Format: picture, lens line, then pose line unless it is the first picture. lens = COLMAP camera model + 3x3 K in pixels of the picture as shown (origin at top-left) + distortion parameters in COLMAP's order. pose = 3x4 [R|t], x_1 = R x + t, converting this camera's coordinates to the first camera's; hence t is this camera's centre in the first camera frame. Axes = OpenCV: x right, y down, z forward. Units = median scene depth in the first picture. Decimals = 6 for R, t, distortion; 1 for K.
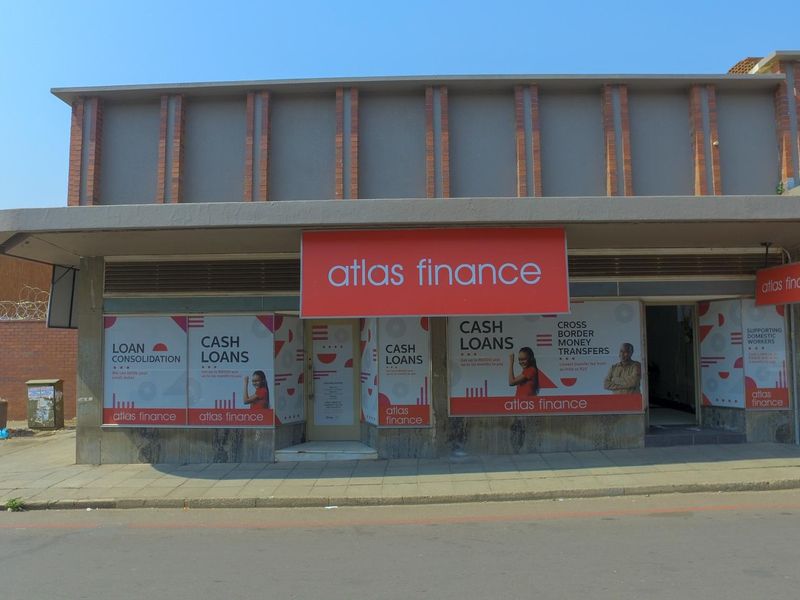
lens RADIAL K [[623.3, 0, 400.0], [0, 623.3, 300.0], [0, 0, 1]] dist [-0.131989, 0.104061]
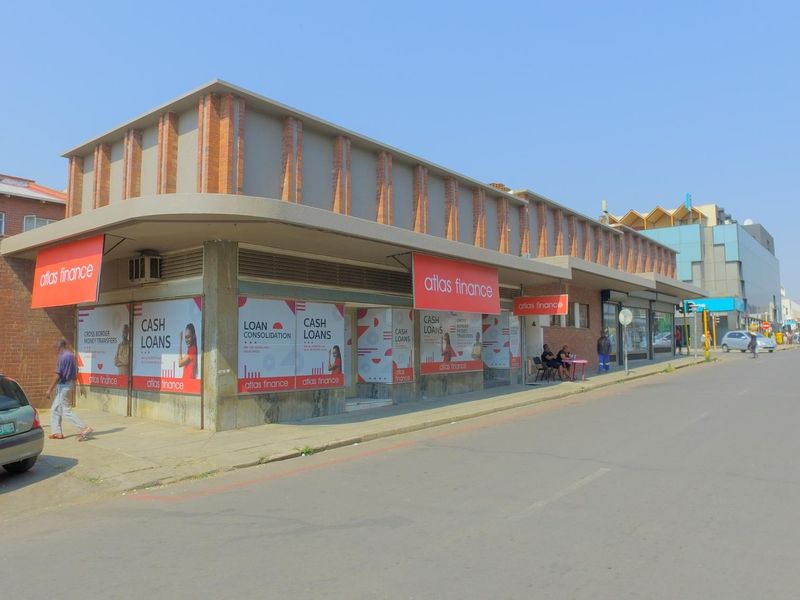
lens RADIAL K [[623.3, 0, 400.0], [0, 623.3, 300.0], [0, 0, 1]] dist [-0.131989, 0.104061]
pose [[0.596538, 0.067488, 0.799742, -1.234508], [-0.060349, 0.997409, -0.039154, 0.060891], [-0.800313, -0.024906, 0.599066, 0.086168]]
